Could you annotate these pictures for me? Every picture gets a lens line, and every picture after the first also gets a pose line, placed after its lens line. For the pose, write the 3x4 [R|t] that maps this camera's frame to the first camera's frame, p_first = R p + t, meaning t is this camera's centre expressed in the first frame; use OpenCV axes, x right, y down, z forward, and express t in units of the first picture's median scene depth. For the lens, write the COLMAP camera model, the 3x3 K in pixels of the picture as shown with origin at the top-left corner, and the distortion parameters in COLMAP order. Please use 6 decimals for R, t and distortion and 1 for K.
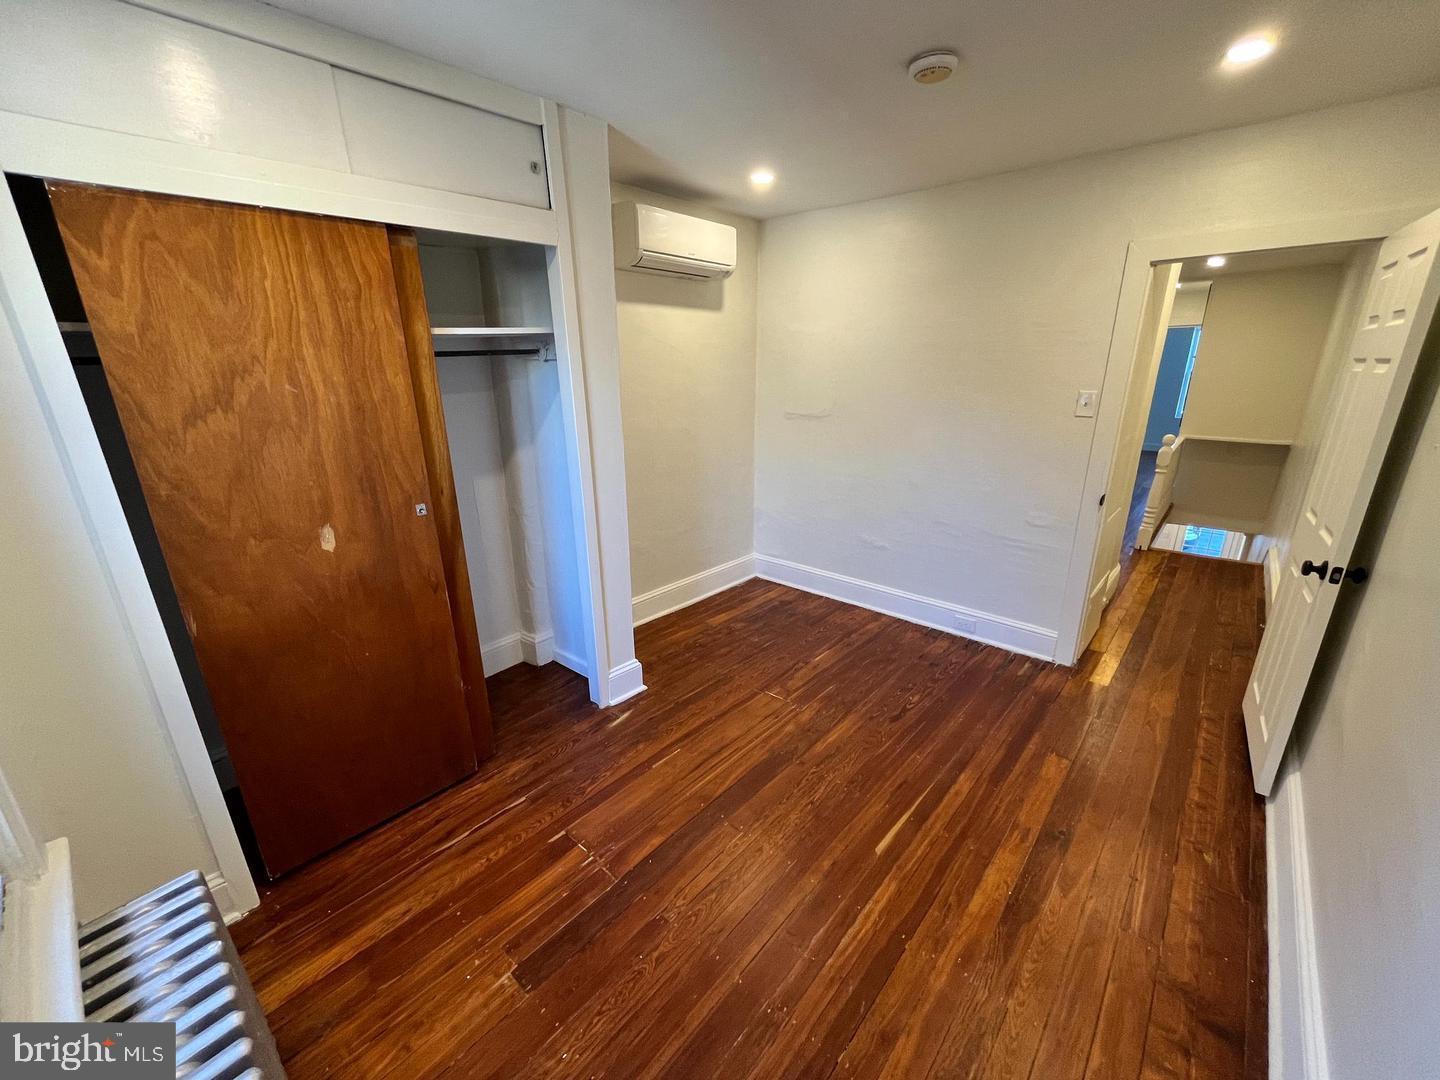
lens RADIAL K [[585.4, 0, 716.3], [0, 585.4, 543.1], [0, 0, 1]] dist [0.000144, 0.002328]
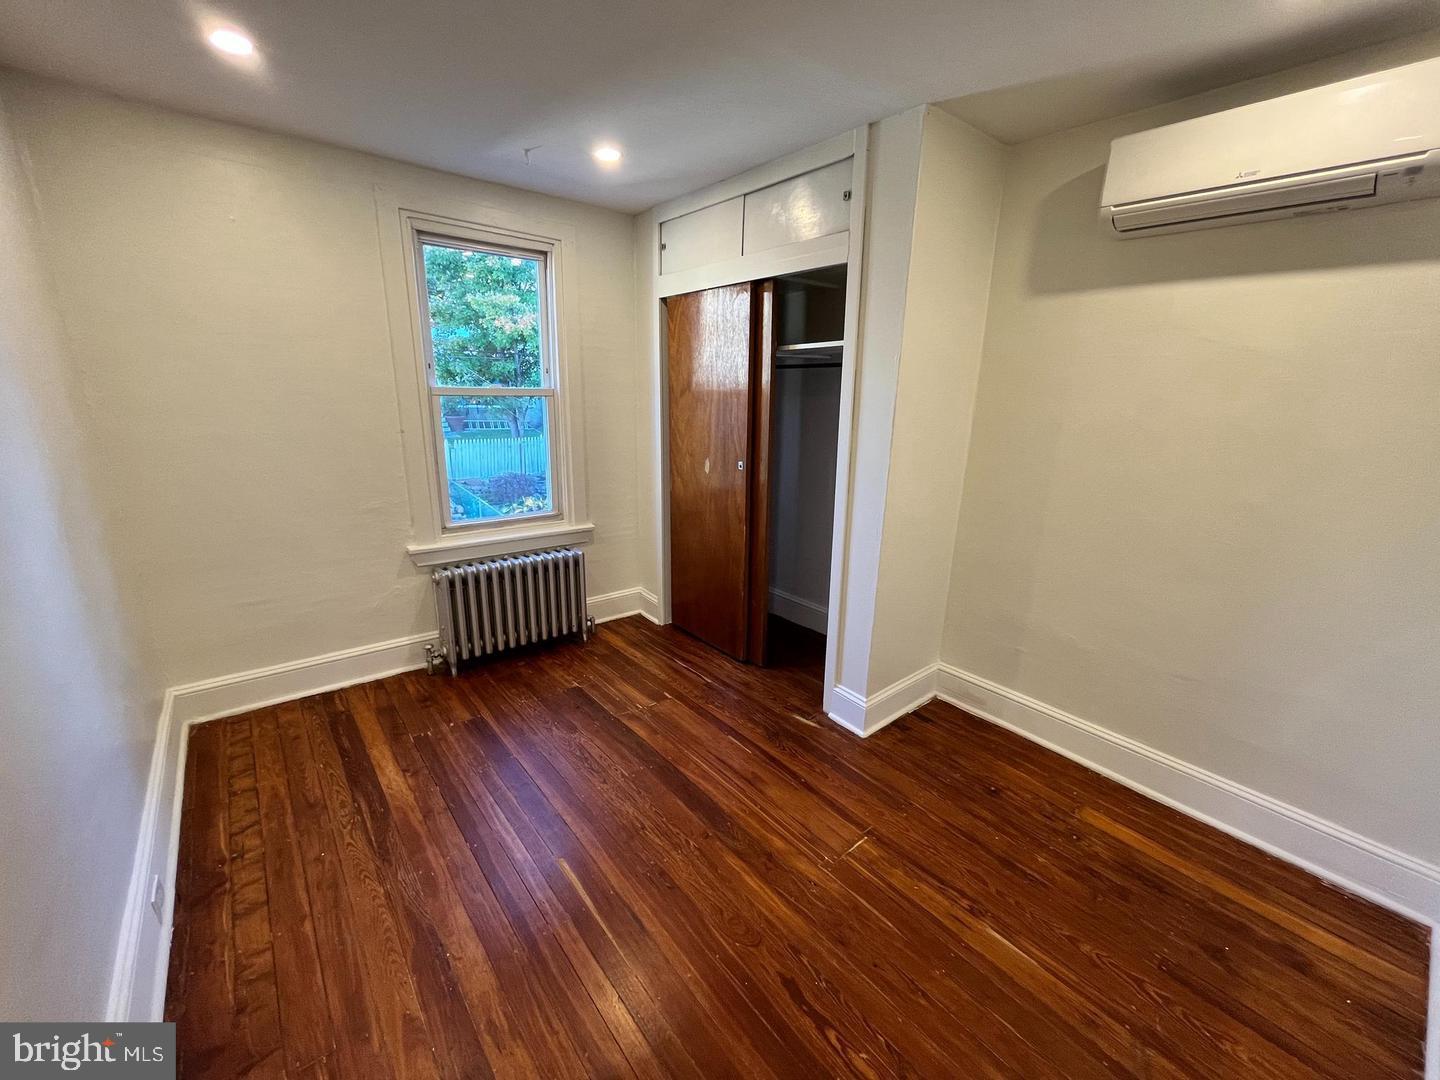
lens RADIAL K [[585.4, 0, 715.3], [0, 585.4, 540.4], [0, 0, 1]] dist [0.000144, 0.002328]
pose [[-0.161845, 0.270769, -0.948942, 0.960076], [-0.310555, 0.898784, 0.309424, -0.318656], [0.936676, 0.344777, -0.061375, 1.054797]]
